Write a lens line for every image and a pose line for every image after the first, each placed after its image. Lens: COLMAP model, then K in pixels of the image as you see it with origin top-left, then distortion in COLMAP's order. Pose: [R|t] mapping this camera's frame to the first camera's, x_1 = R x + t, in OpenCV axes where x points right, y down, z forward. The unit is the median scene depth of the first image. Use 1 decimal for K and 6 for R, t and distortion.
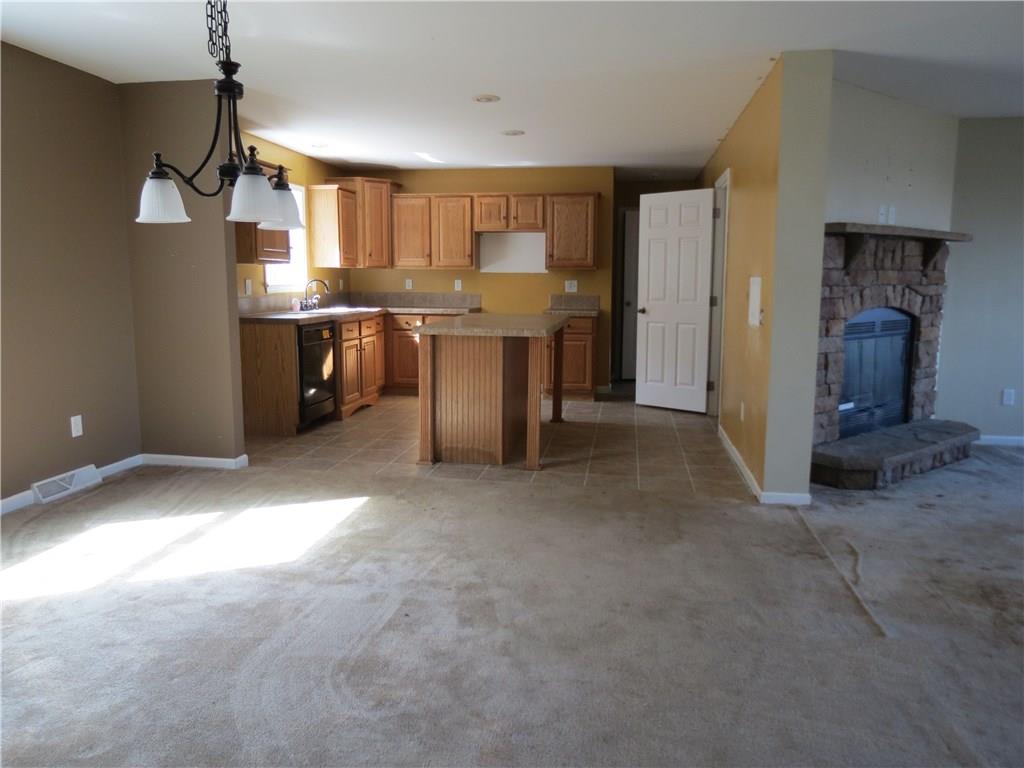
lens RADIAL K [[729.8, 0, 512.0], [0, 729.8, 384.0], [0, 0, 1]] dist [-0.020426, -0.002616]
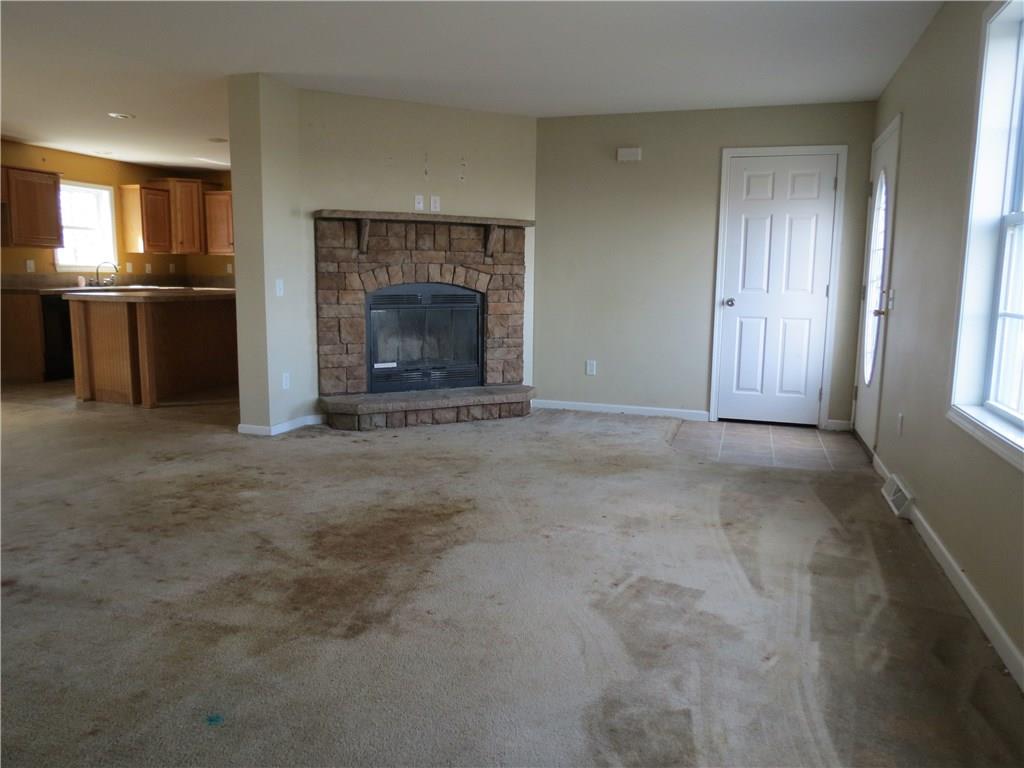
lens RADIAL K [[729.8, 0, 512.0], [0, 729.8, 384.0], [0, 0, 1]] dist [-0.020426, -0.002616]
pose [[0.987368, 0.034438, -0.154658, 0.536399], [-0.034488, 0.999402, 0.002363, 0.032320], [0.154647, 0.003001, 0.987965, -0.090430]]
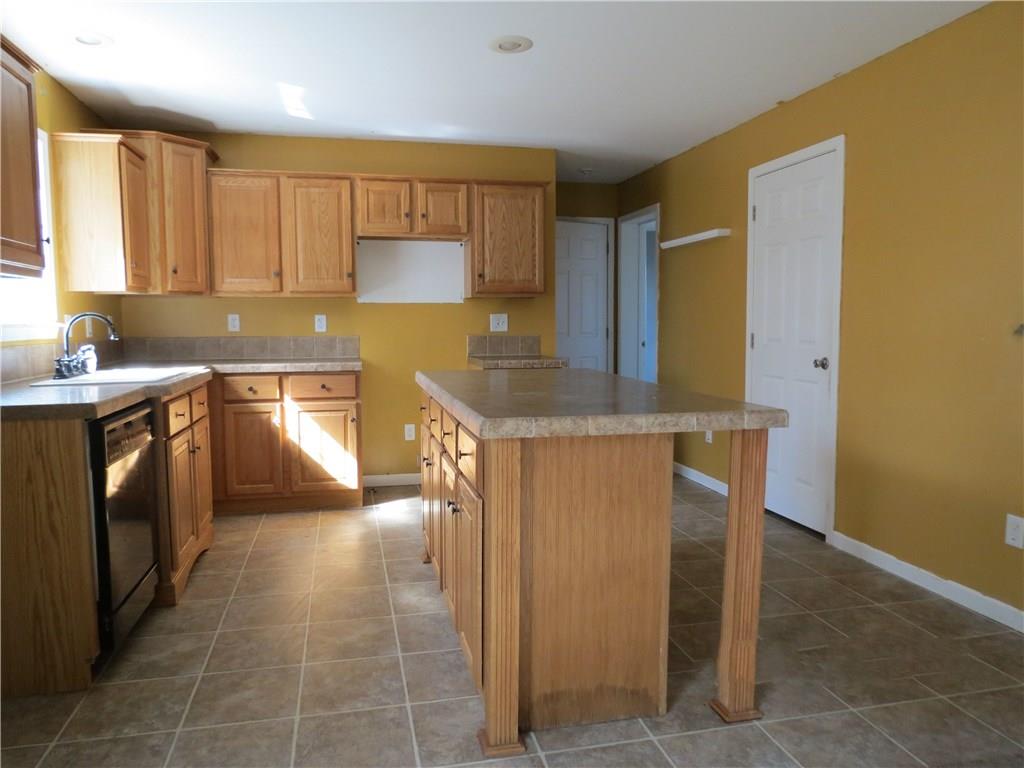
lens RADIAL K [[729.8, 0, 512.0], [0, 729.8, 384.0], [0, 0, 1]] dist [-0.020426, -0.002616]
pose [[0.927417, -0.043479, 0.371494, -0.167018], [0.064084, 0.997005, -0.043296, -0.050184], [-0.368499, 0.063960, 0.927425, 0.395611]]
